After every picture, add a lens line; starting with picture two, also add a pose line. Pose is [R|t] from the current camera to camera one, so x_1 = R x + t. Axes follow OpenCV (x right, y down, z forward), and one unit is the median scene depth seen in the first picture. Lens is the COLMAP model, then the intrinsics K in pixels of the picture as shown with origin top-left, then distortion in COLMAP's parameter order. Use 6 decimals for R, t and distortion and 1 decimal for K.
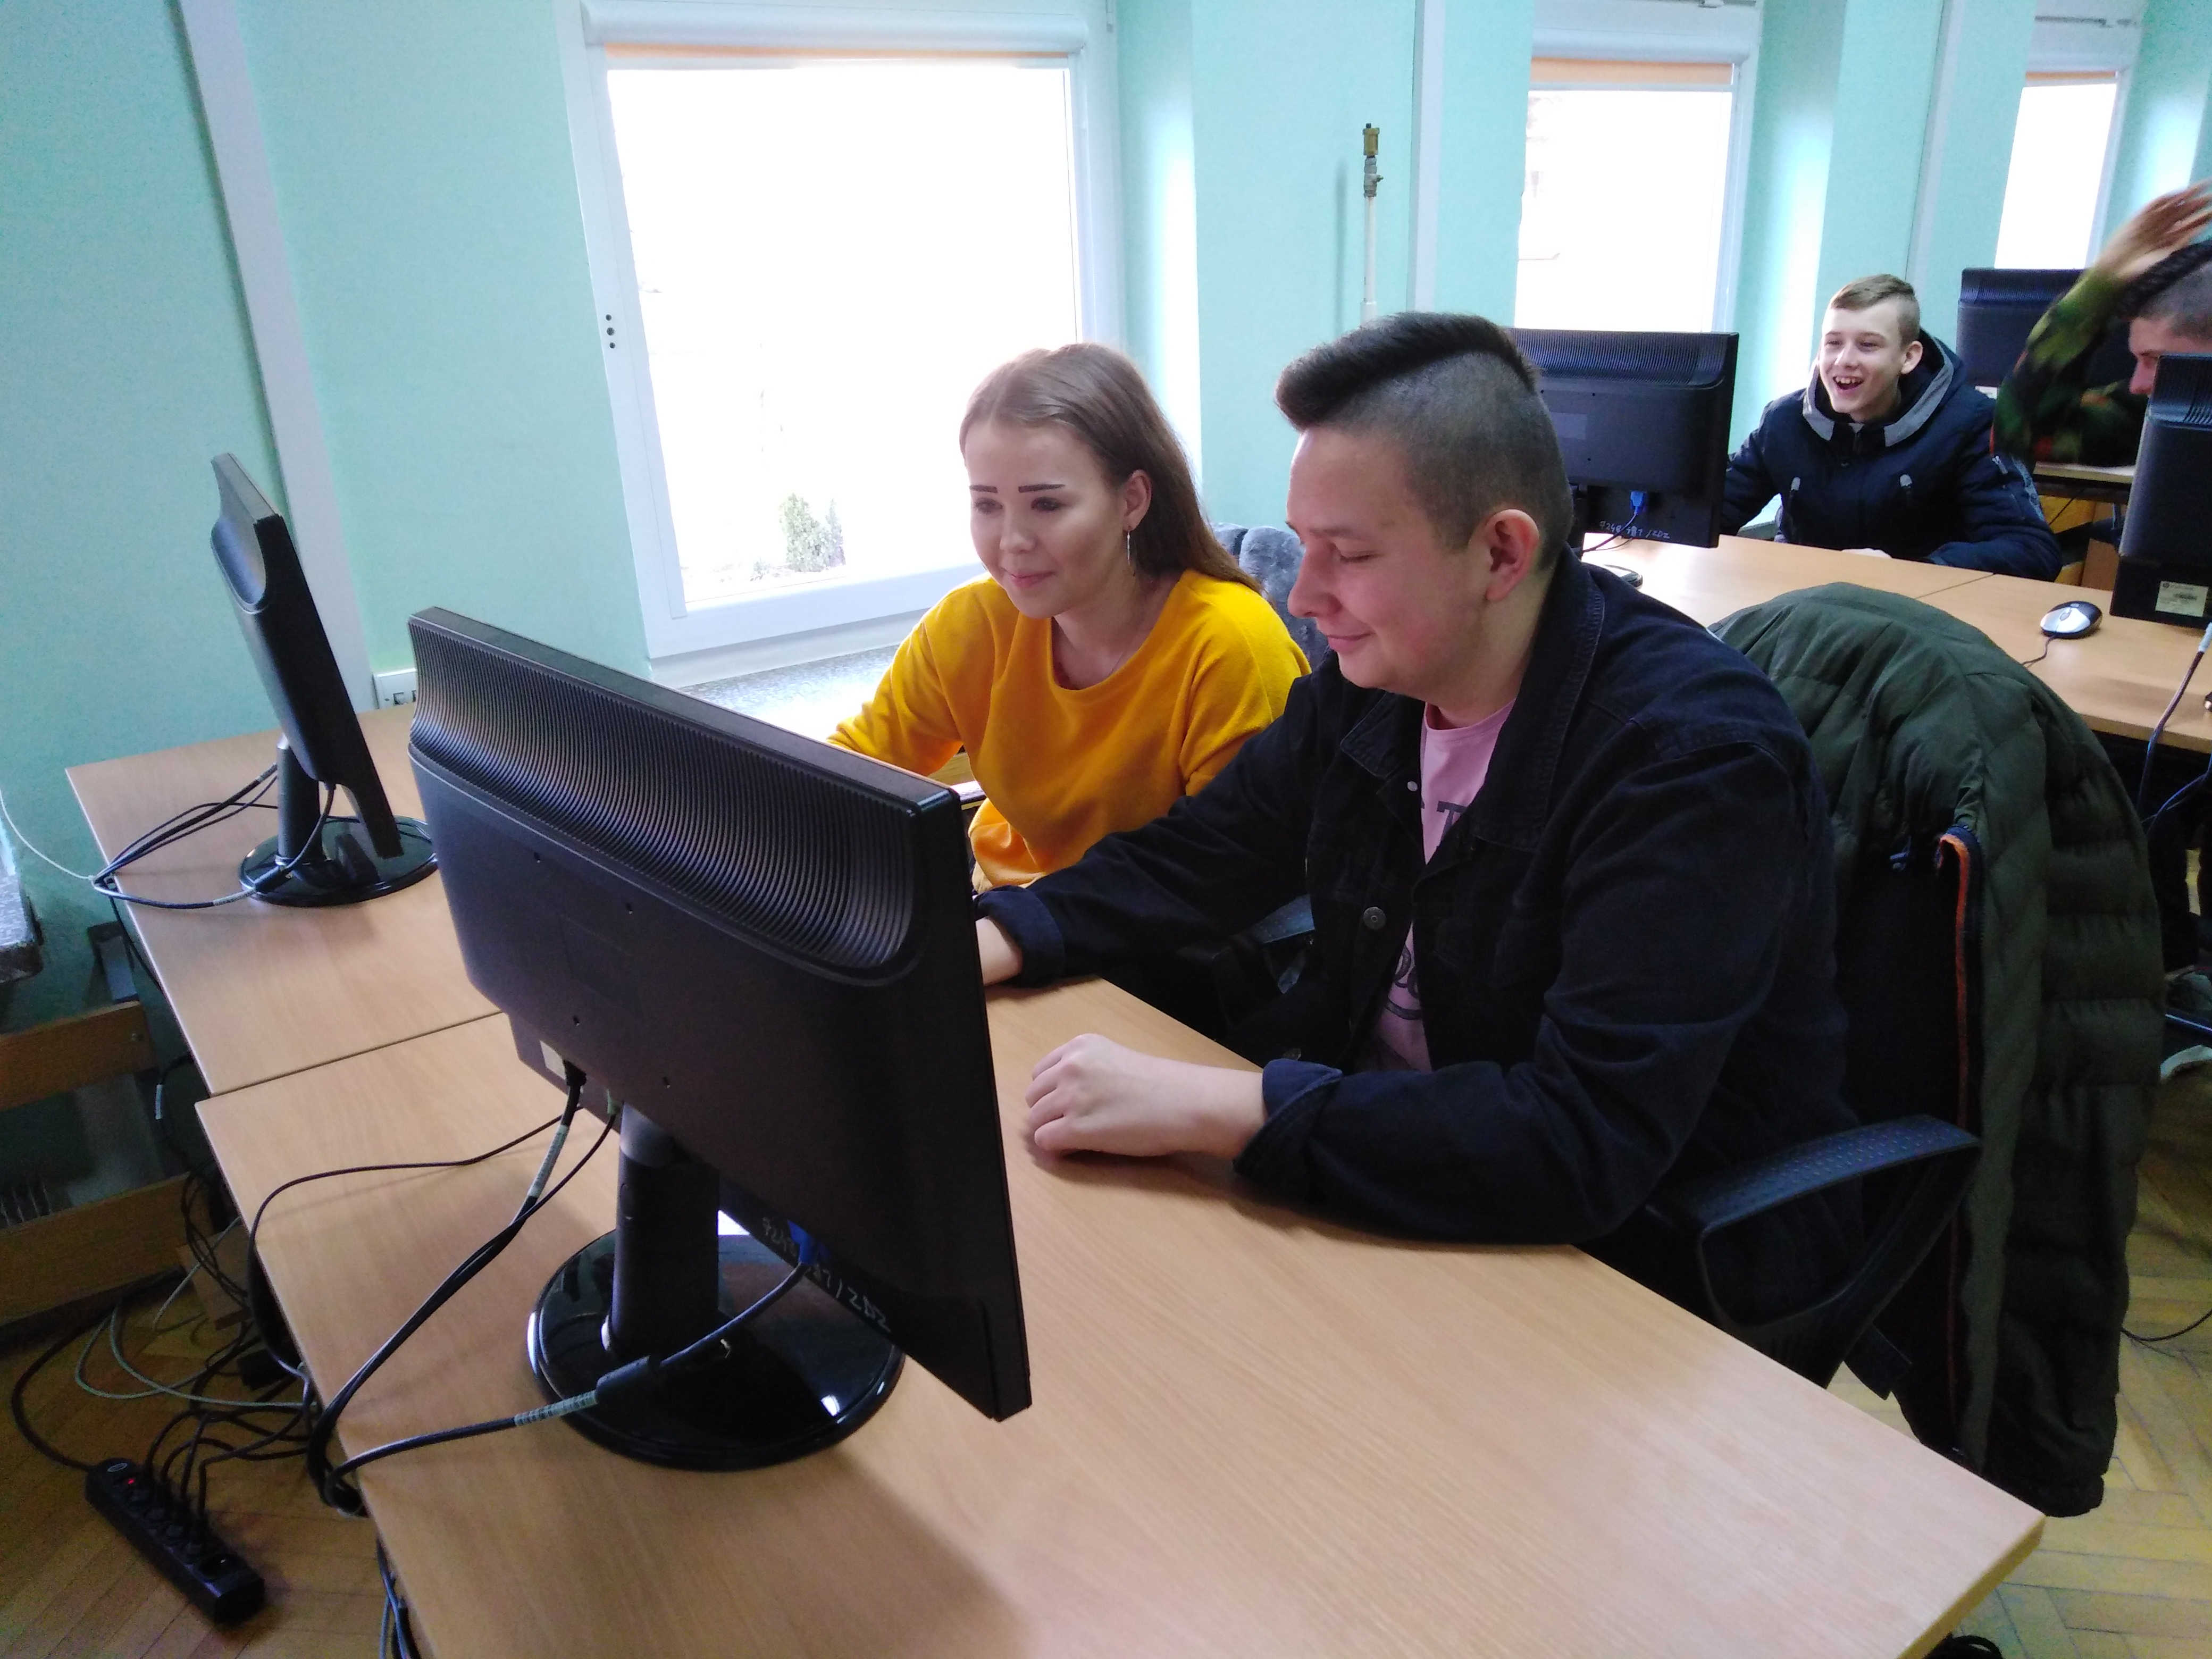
lens RADIAL K [[1604.3, 0, 1098.2], [0, 1604.3, 836.5], [0, 0, 1]] dist [0.022247, -0.031791]
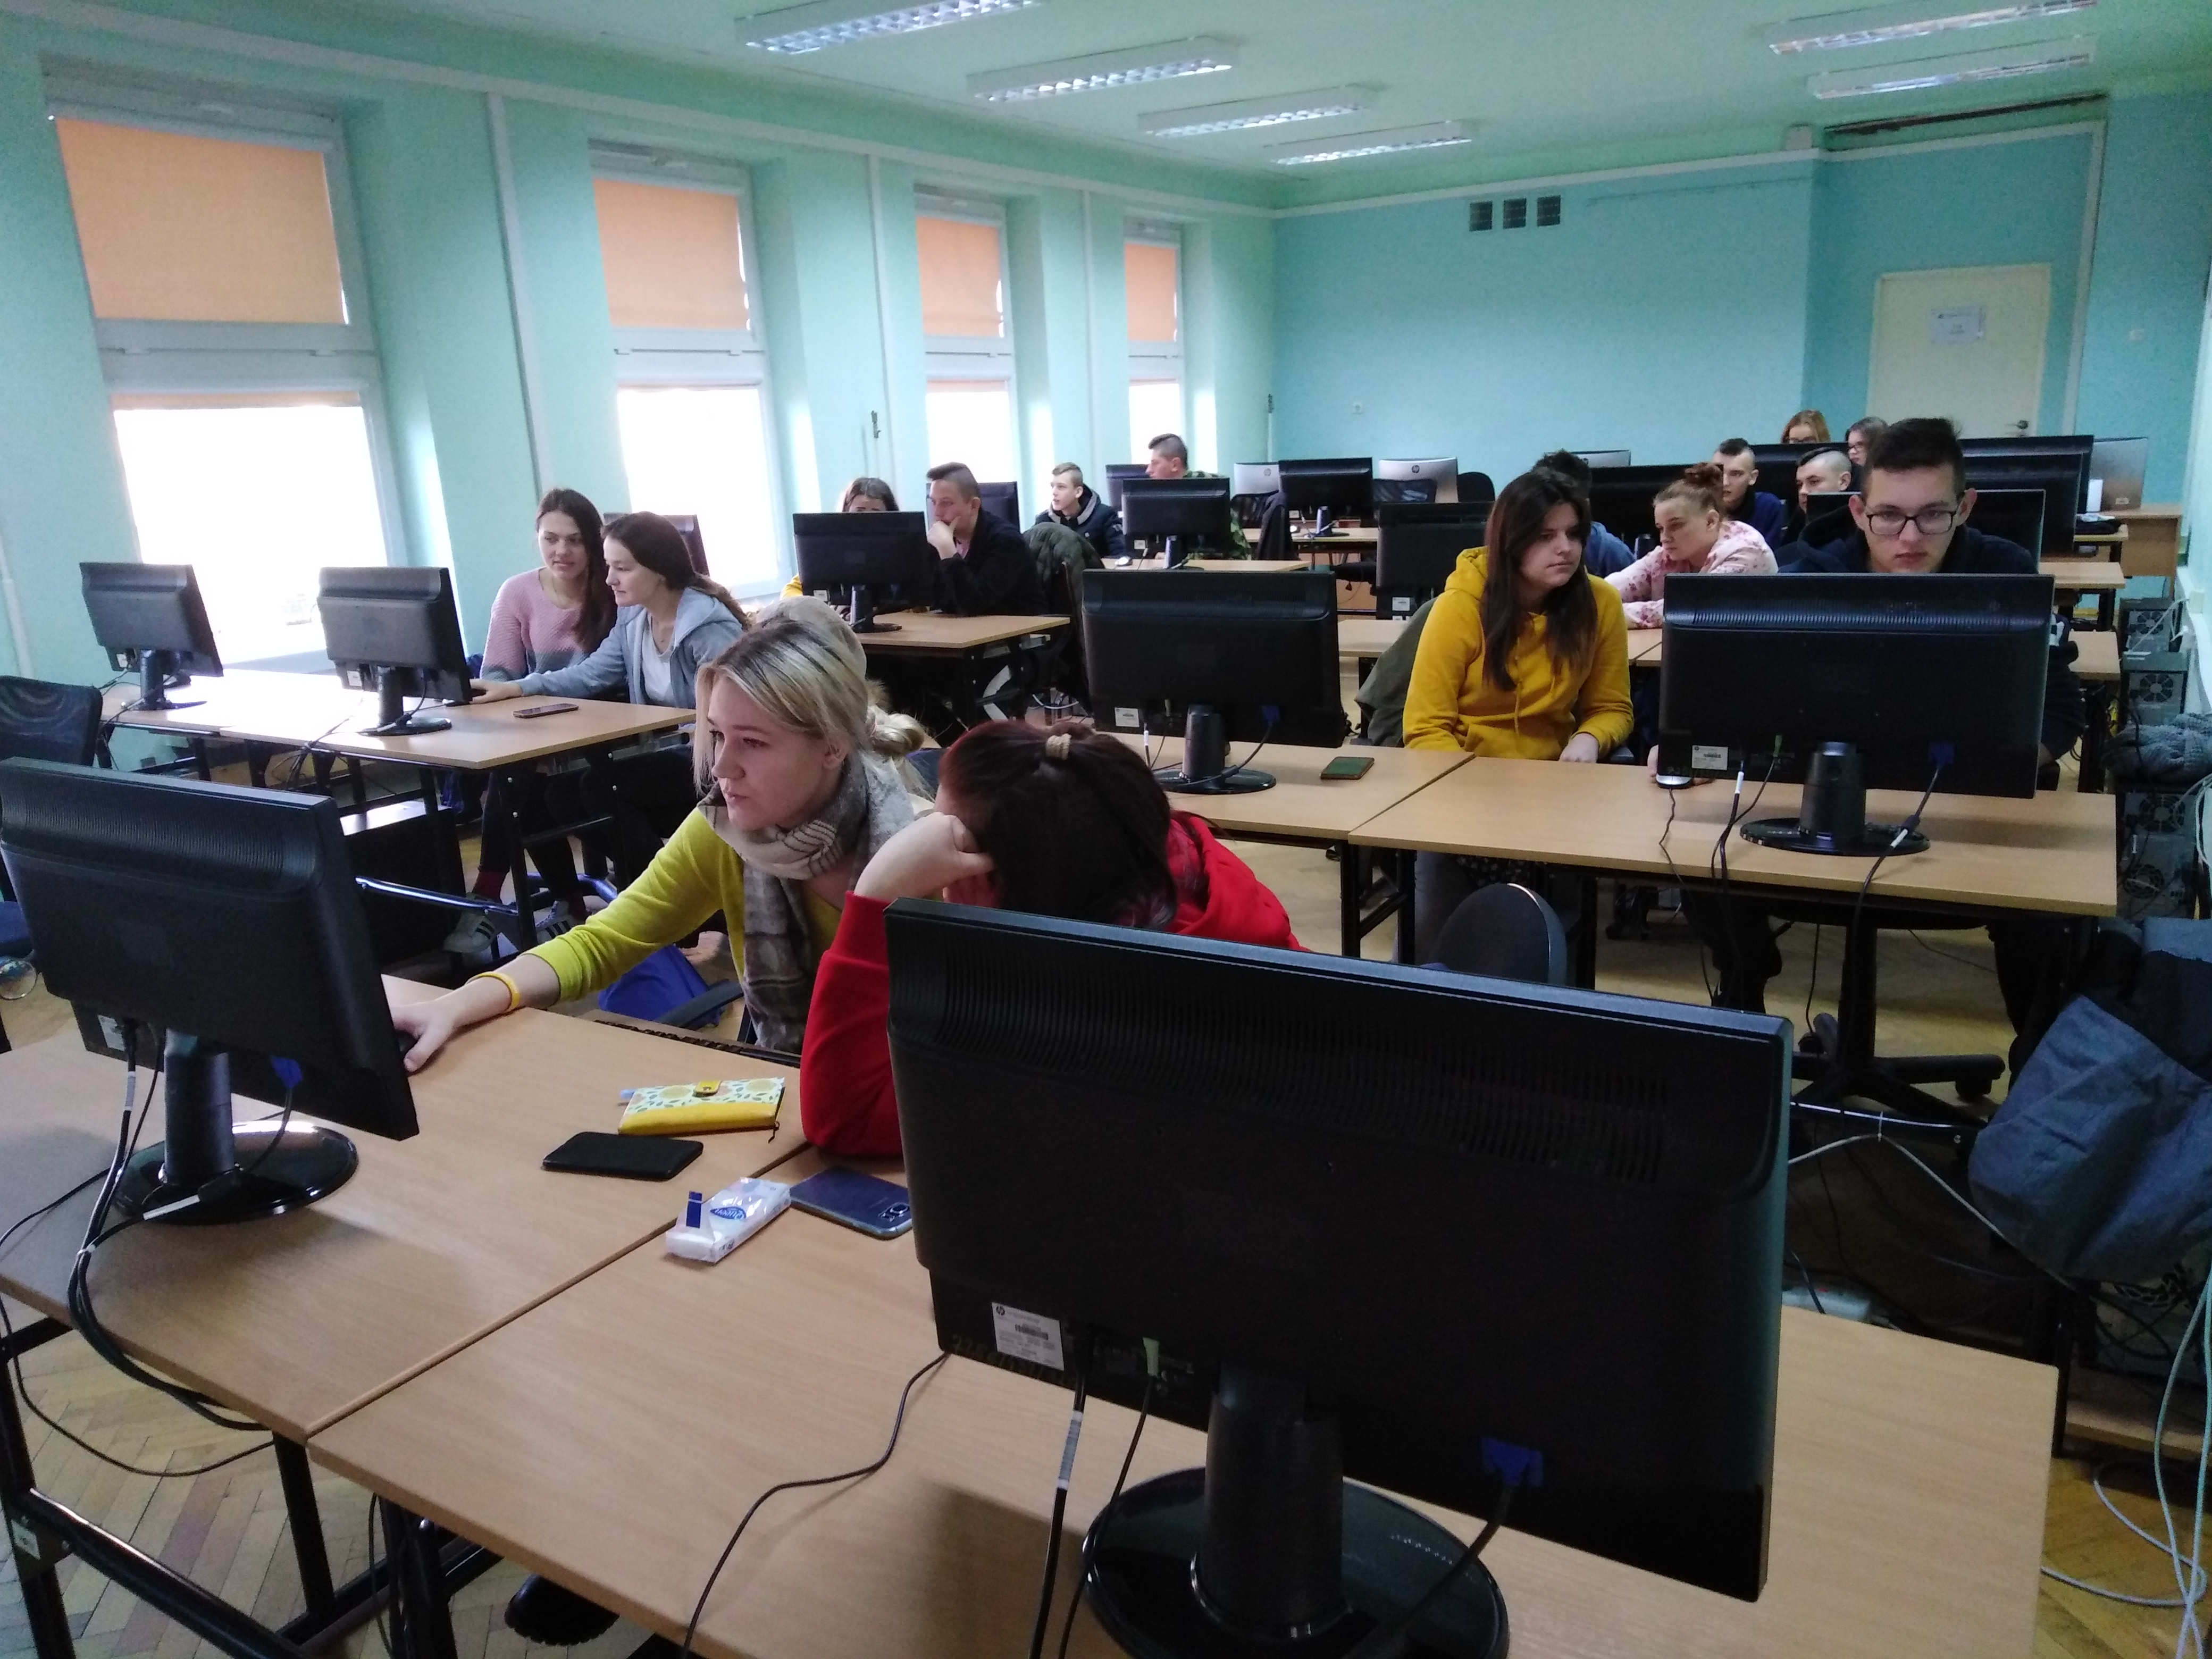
lens RADIAL K [[1604.3, 0, 1120.3], [0, 1604.3, 852.4], [0, 0, 1]] dist [0.022247, -0.031791]
pose [[0.919595, -0.104310, 0.378766, -0.512269], [0.150098, 0.984253, -0.093360, 0.546554], [-0.363064, 0.142706, 0.920771, -1.396695]]
